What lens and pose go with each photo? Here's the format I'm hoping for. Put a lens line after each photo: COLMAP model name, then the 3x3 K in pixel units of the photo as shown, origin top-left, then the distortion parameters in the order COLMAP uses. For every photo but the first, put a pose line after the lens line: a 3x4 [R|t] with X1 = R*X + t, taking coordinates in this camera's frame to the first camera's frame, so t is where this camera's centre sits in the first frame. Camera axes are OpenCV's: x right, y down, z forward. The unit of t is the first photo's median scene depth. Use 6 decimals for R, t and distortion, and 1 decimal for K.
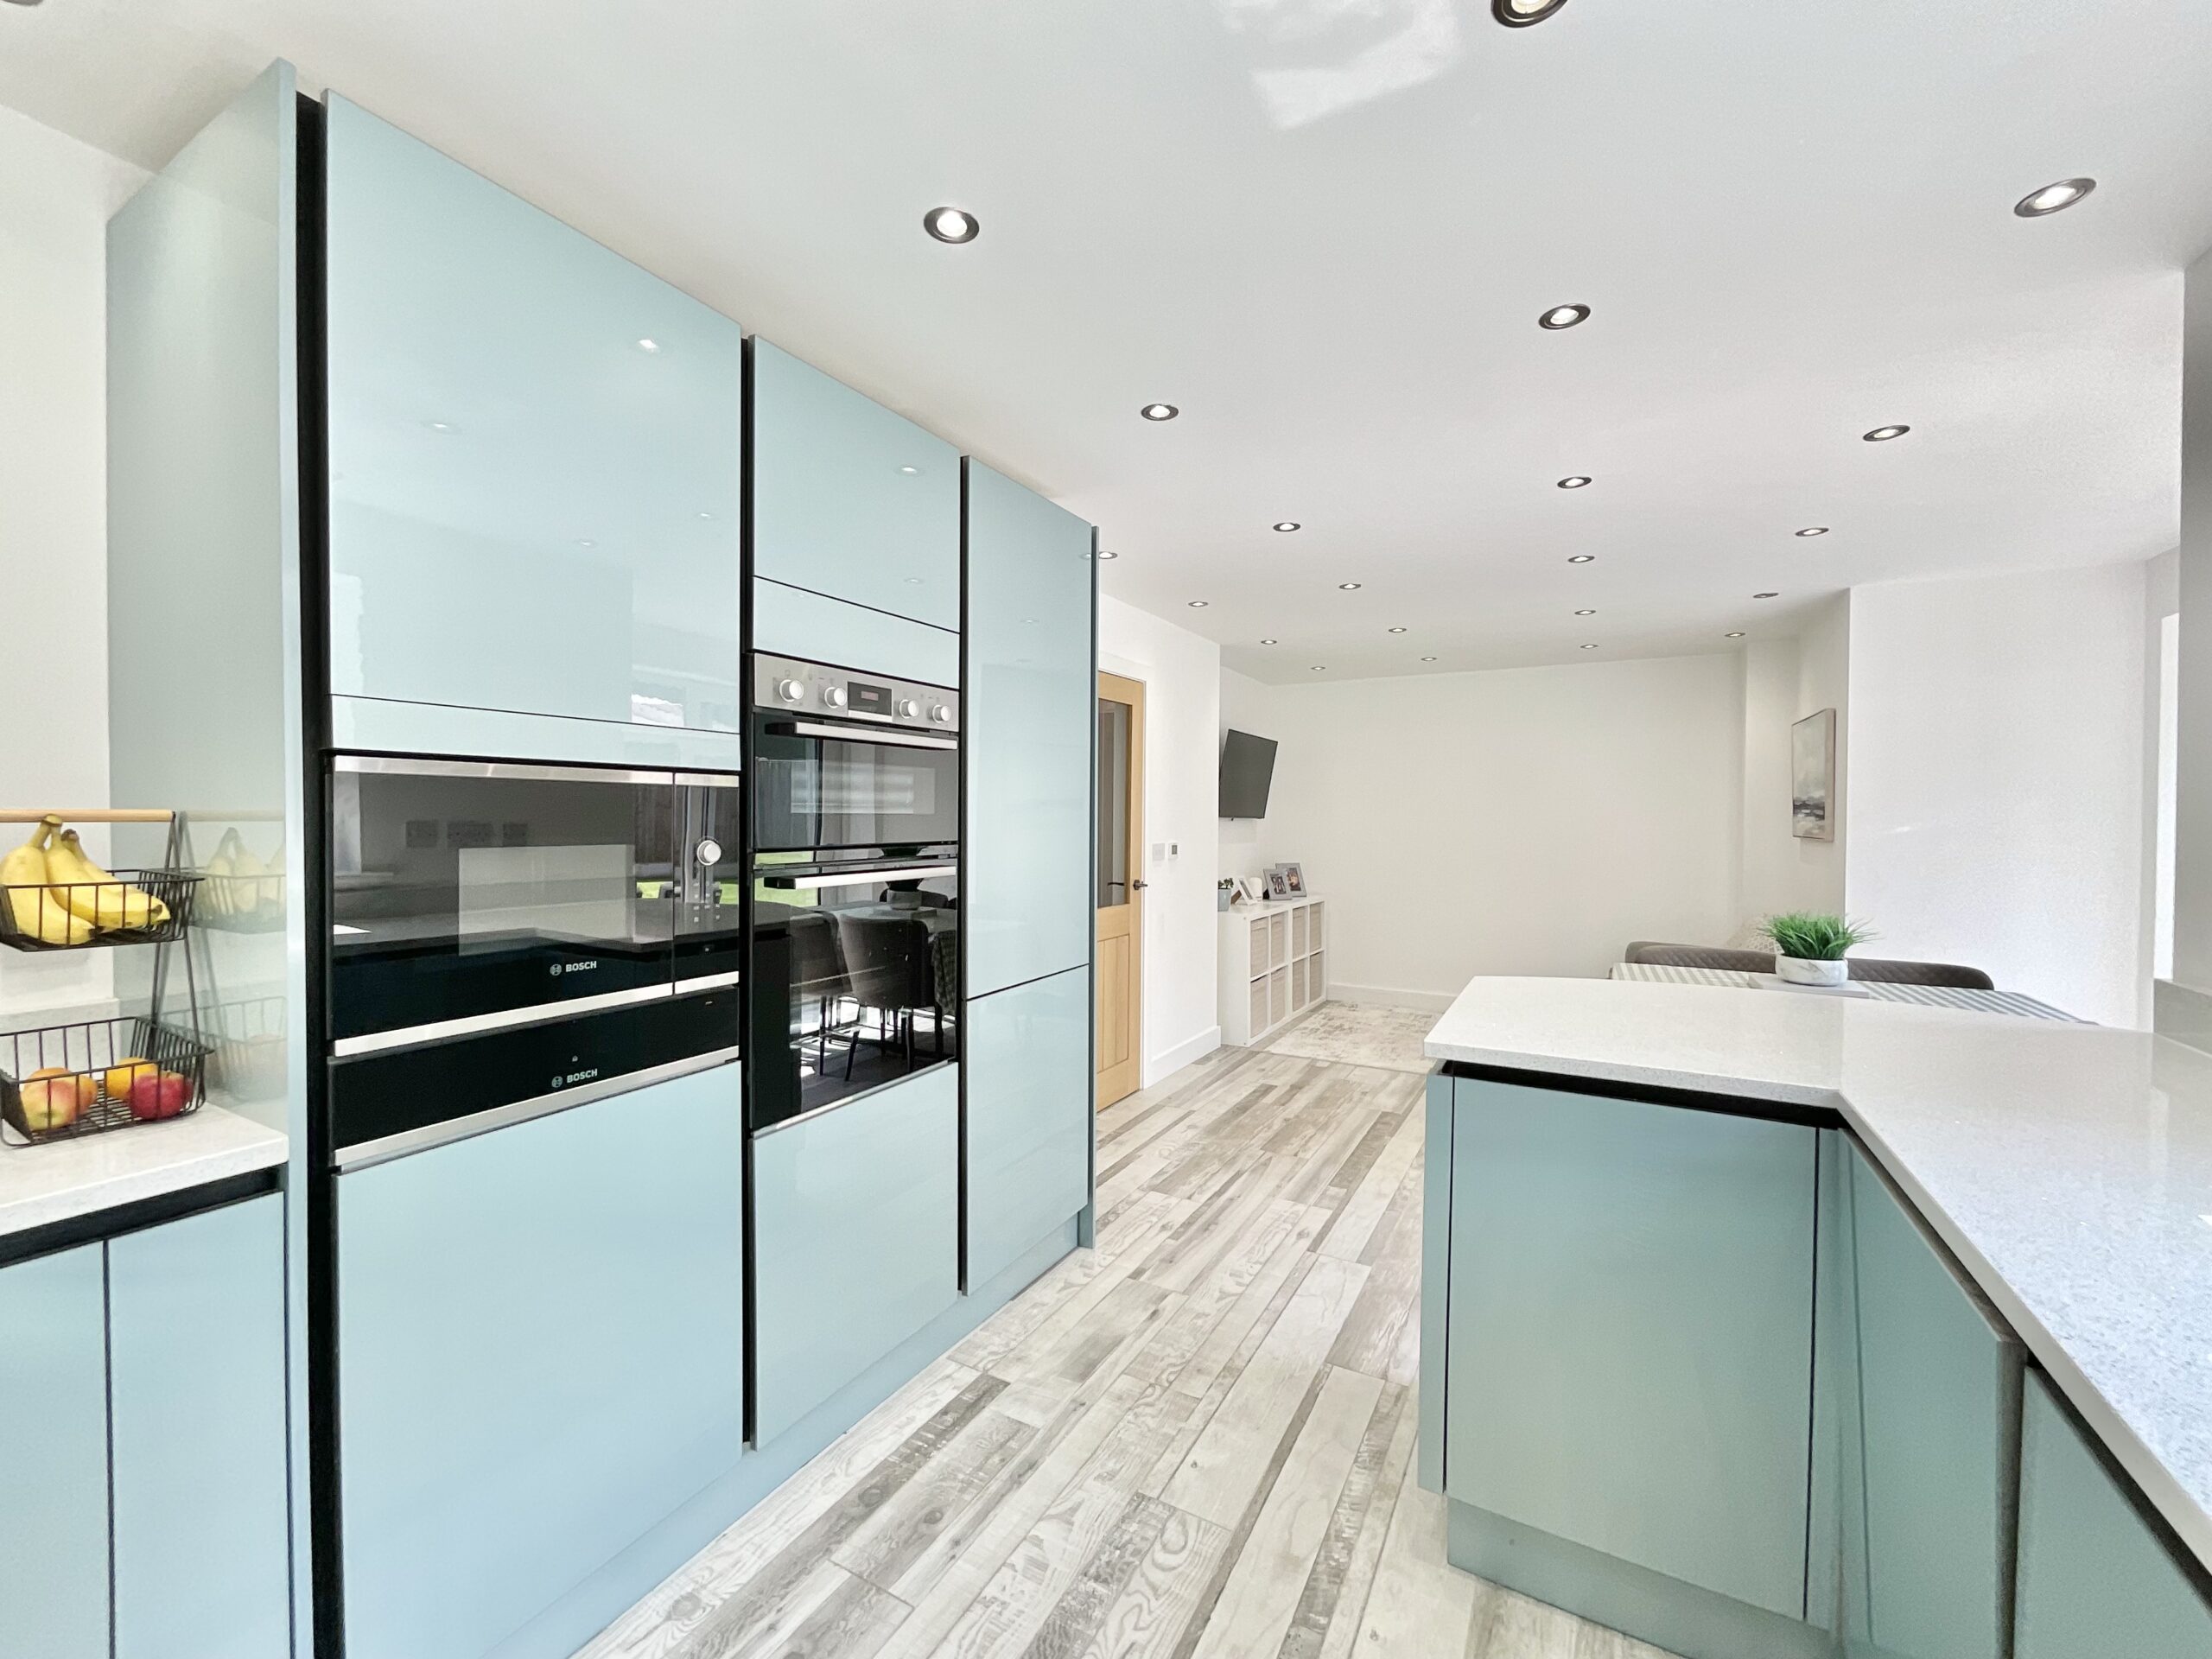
lens RADIAL K [[902.1, 0, 1107.1], [0, 902.1, 829.0], [0, 0, 1]] dist [0.004267, -0.001595]
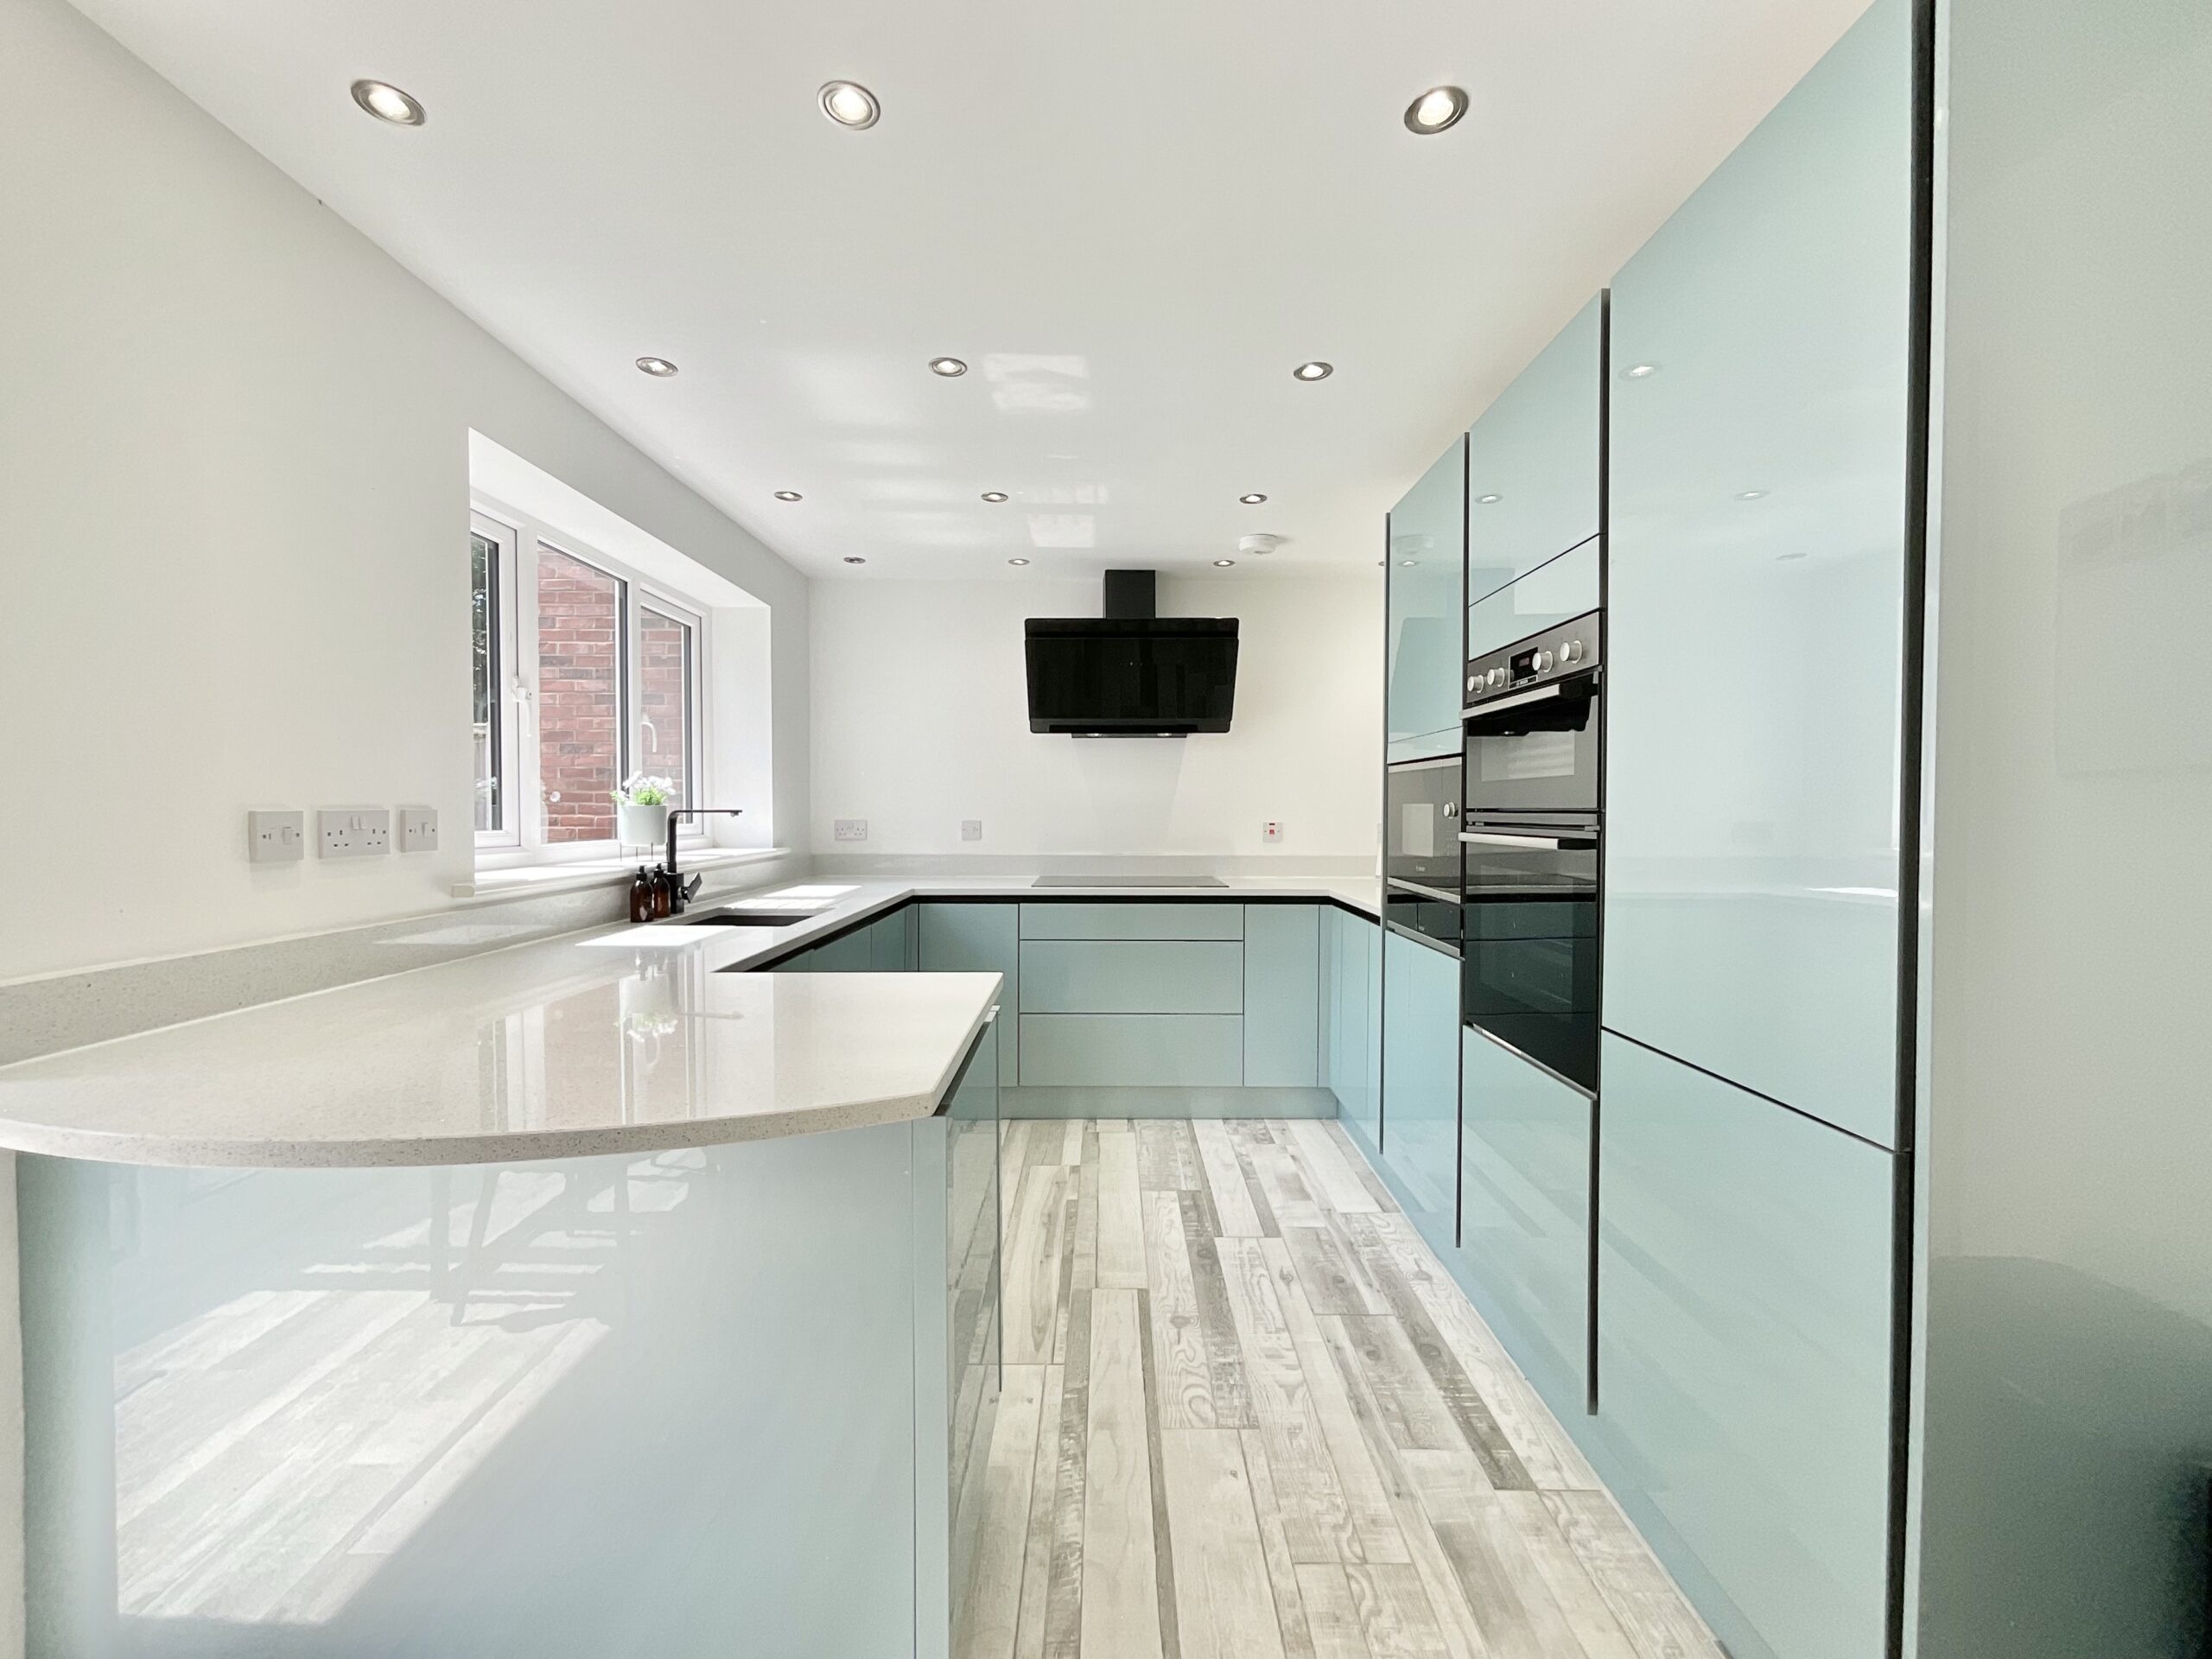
lens RADIAL K [[902.1, 0, 1103.4], [0, 902.1, 826.8], [0, 0, 1]] dist [0.004267, -0.001595]
pose [[-0.877433, 0.001493, -0.479697, 0.529127], [-0.015808, 0.999362, 0.032025, 0.008903], [0.479438, 0.035683, -0.876850, 1.385374]]
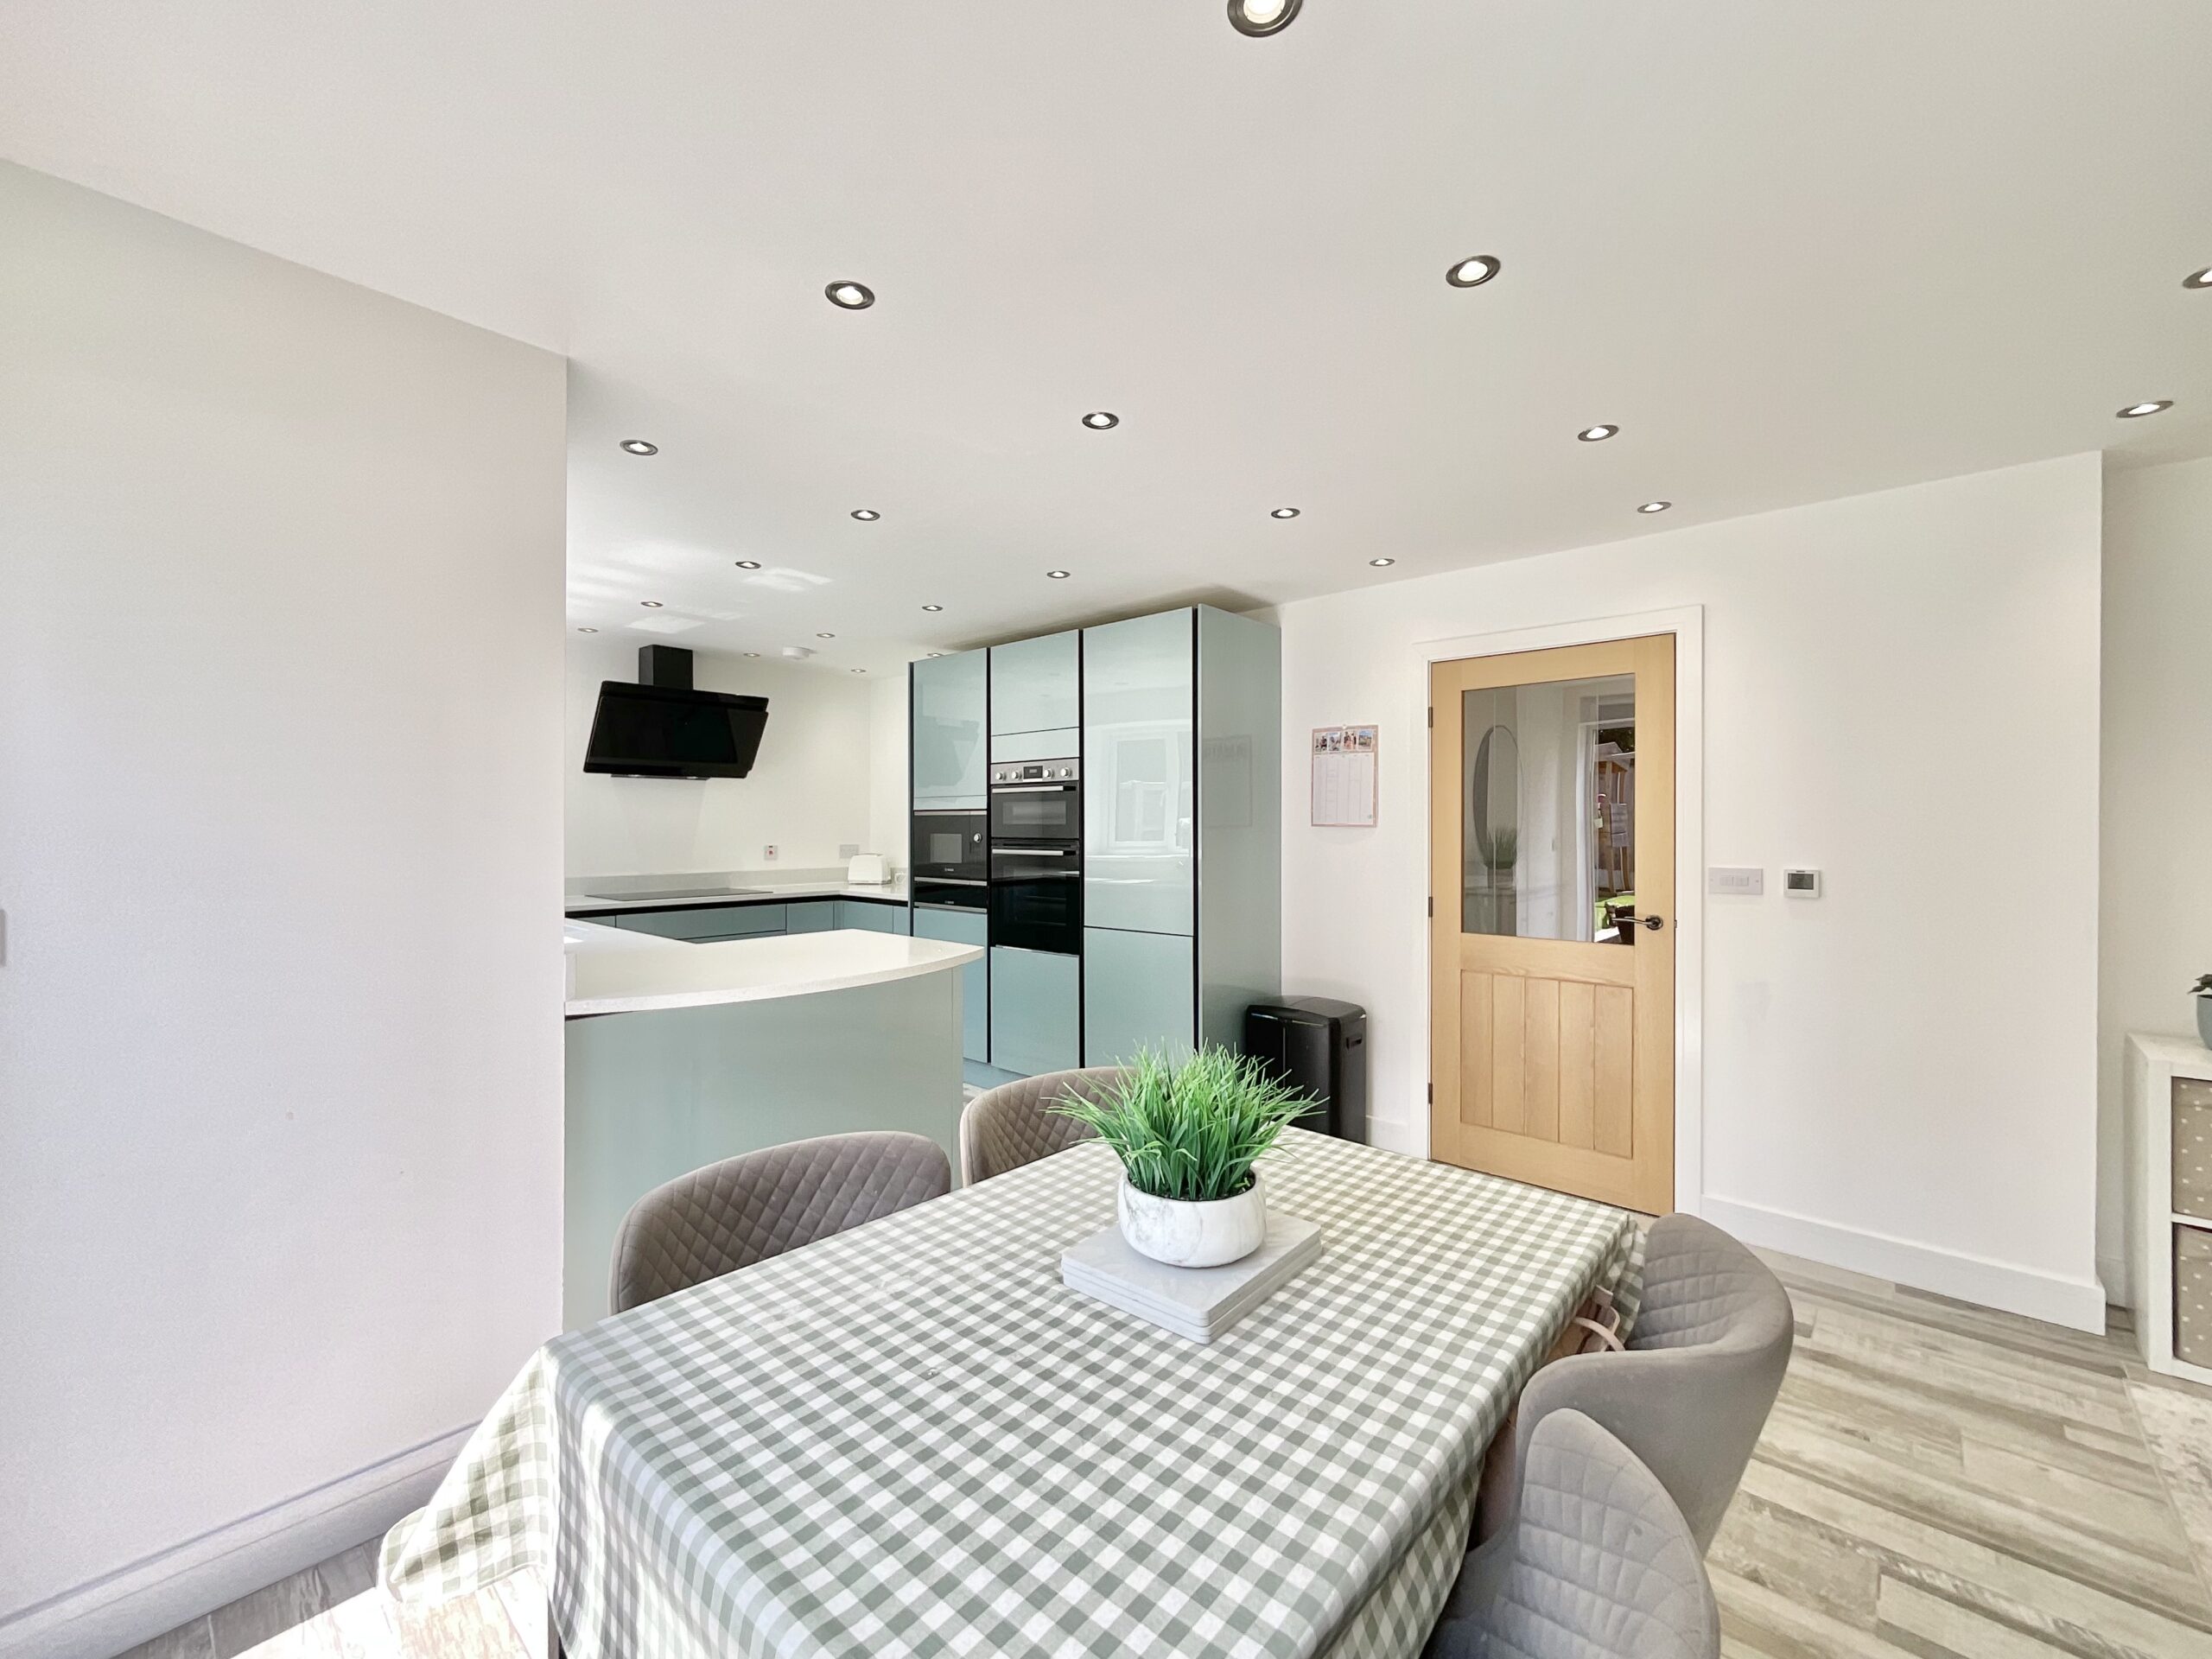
lens RADIAL K [[902.1, 0, 1101.2], [0, 902.1, 832.9], [0, 0, 1]] dist [0.004267, -0.001595]
pose [[-0.223911, 0.005838, -0.974592, 1.537577], [-0.014328, 0.999854, 0.009282, -0.015929], [0.974504, 0.016042, -0.223795, 1.376559]]
